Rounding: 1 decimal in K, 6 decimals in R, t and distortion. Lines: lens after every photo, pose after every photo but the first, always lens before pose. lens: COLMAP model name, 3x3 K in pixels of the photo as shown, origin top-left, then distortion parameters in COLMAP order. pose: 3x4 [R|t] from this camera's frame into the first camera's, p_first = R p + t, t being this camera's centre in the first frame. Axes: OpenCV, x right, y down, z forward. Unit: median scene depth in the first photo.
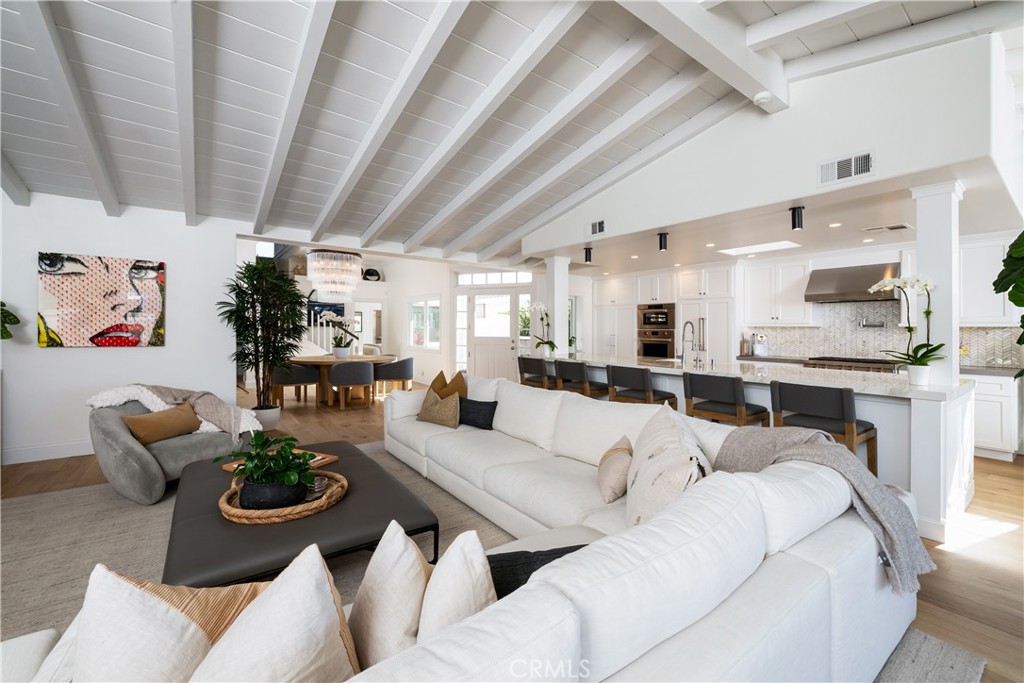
lens RADIAL K [[429.0, 0, 512.2], [0, 429.0, 339.2], [0, 0, 1]] dist [-0.002202, -0.000086]
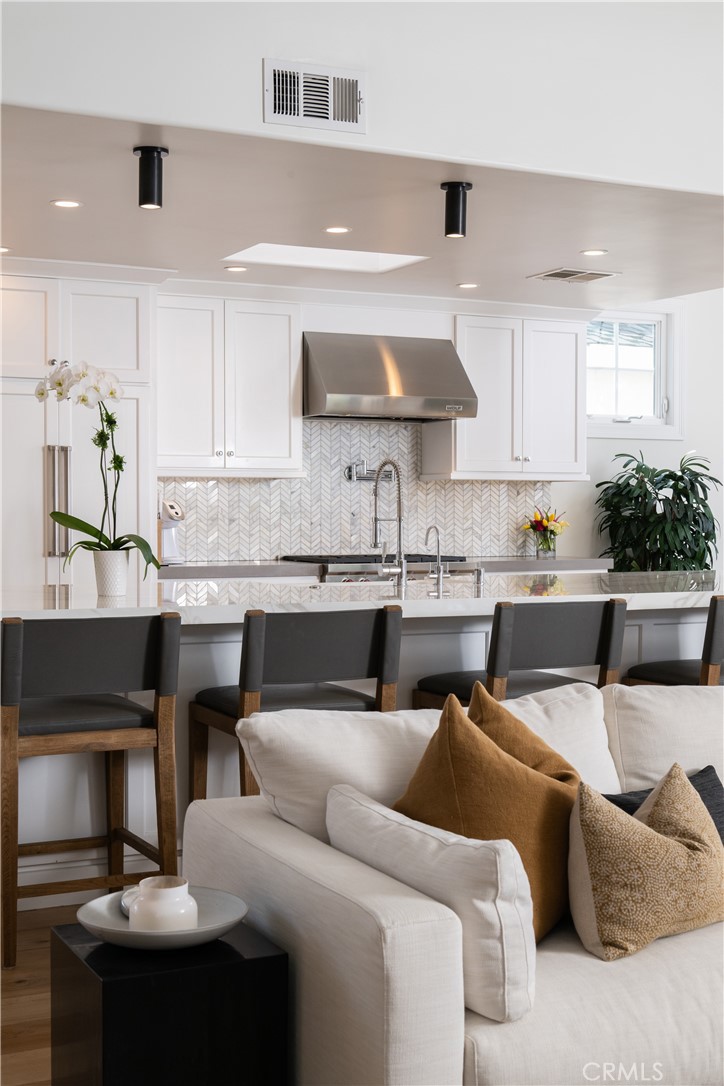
lens RADIAL K [[1480.2, 0, 363.5], [0, 1480.2, 513.9], [0, 0, 1]] dist [-0.034031, 0.000000]
pose [[0.134046, -0.014733, 0.990866, -0.625937], [0.021871, 0.999690, 0.011905, -0.012150], [-0.990734, 0.020076, 0.134327, 0.767298]]
